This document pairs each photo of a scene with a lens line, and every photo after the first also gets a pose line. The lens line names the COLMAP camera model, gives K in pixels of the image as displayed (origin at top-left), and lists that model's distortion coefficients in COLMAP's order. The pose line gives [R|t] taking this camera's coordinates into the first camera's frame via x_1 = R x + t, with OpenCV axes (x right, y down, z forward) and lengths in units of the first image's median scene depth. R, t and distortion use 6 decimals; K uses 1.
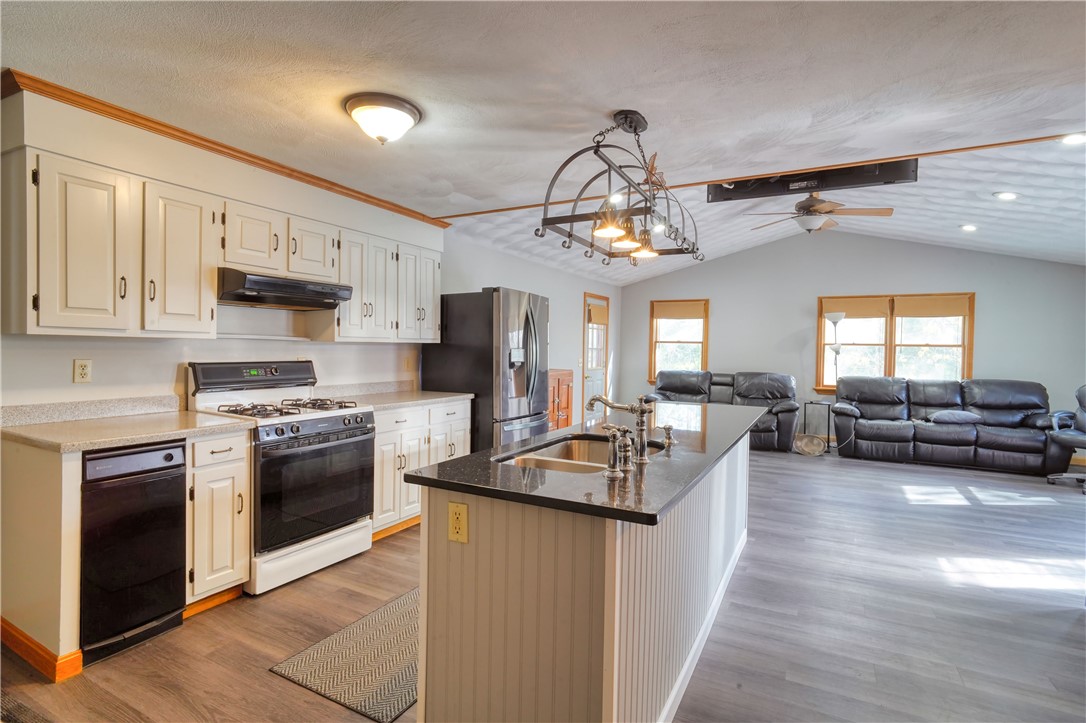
lens RADIAL K [[528.2, 0, 543.0], [0, 528.2, 361.5], [0, 0, 1]] dist [-0.004977, 0.000545]
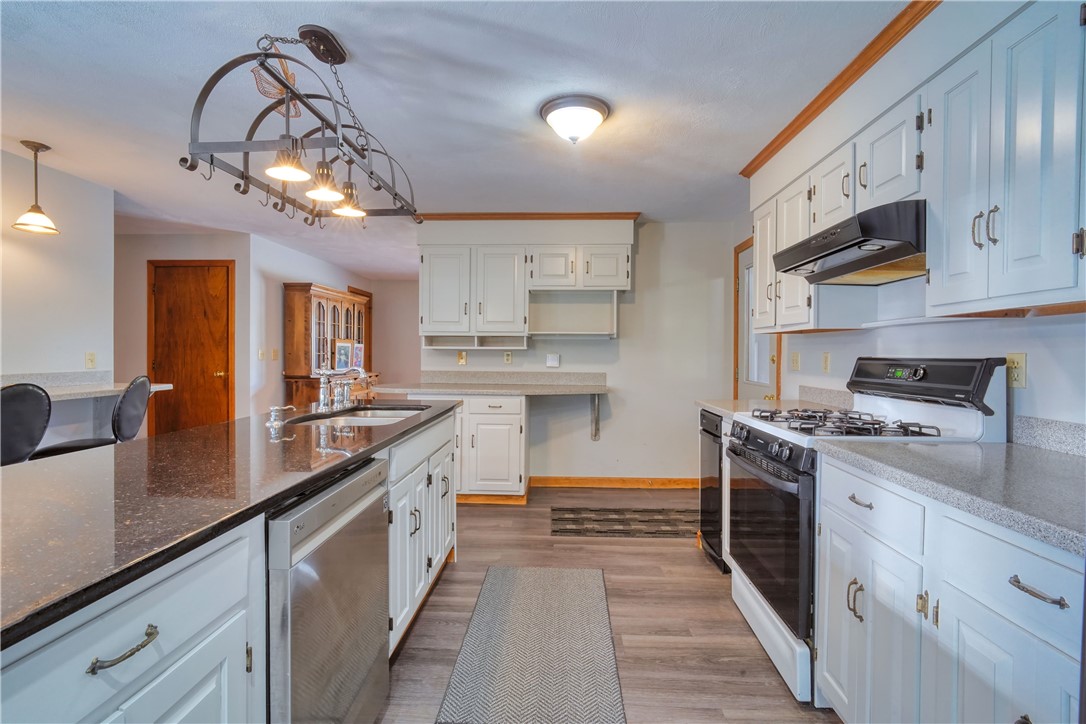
lens RADIAL K [[519.5, 0, 543.0], [0, 519.5, 362.0], [0, 0, 1]] dist [-0.008408, -0.000022]
pose [[-0.902926, -0.015148, -0.429529, 0.156000], [-0.031860, 0.998988, 0.031743, -0.000711], [0.428613, 0.042346, -0.902495, 1.513537]]
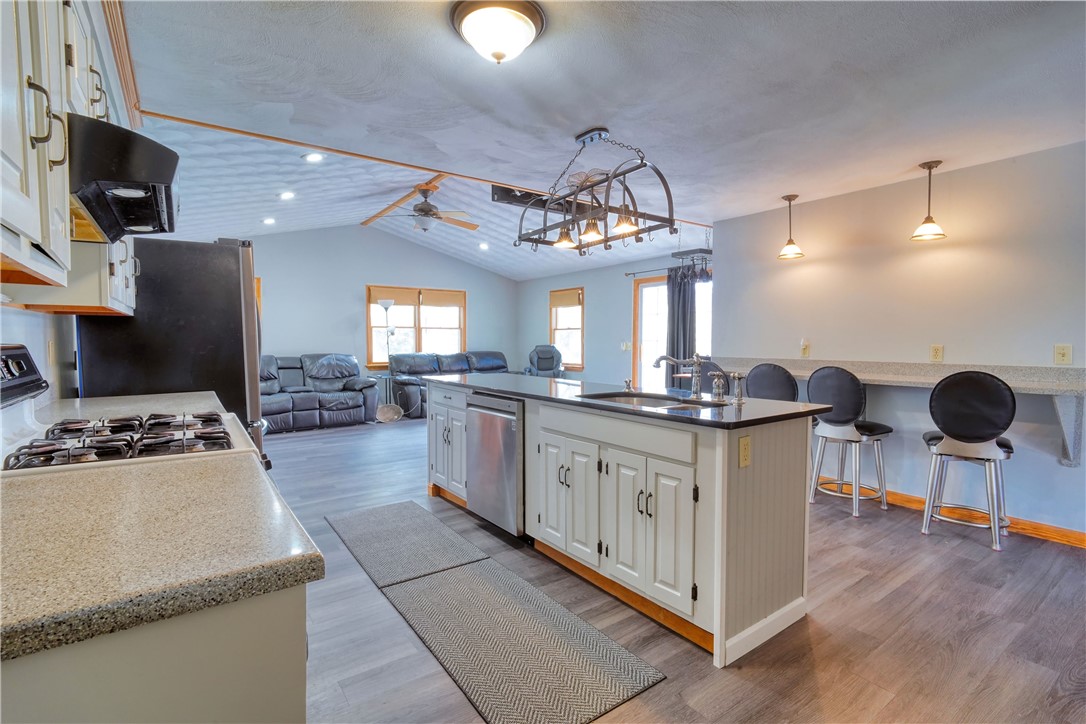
lens RADIAL K [[511.8, 0, 543.0], [0, 511.8, 362.0], [0, 0, 1]] dist [-0.001306, -0.000049]
pose [[0.449021, -0.056758, 0.891717, -0.776791], [0.030127, 0.998375, 0.048376, 0.002010], [-0.893013, 0.005143, 0.450001, 0.455881]]
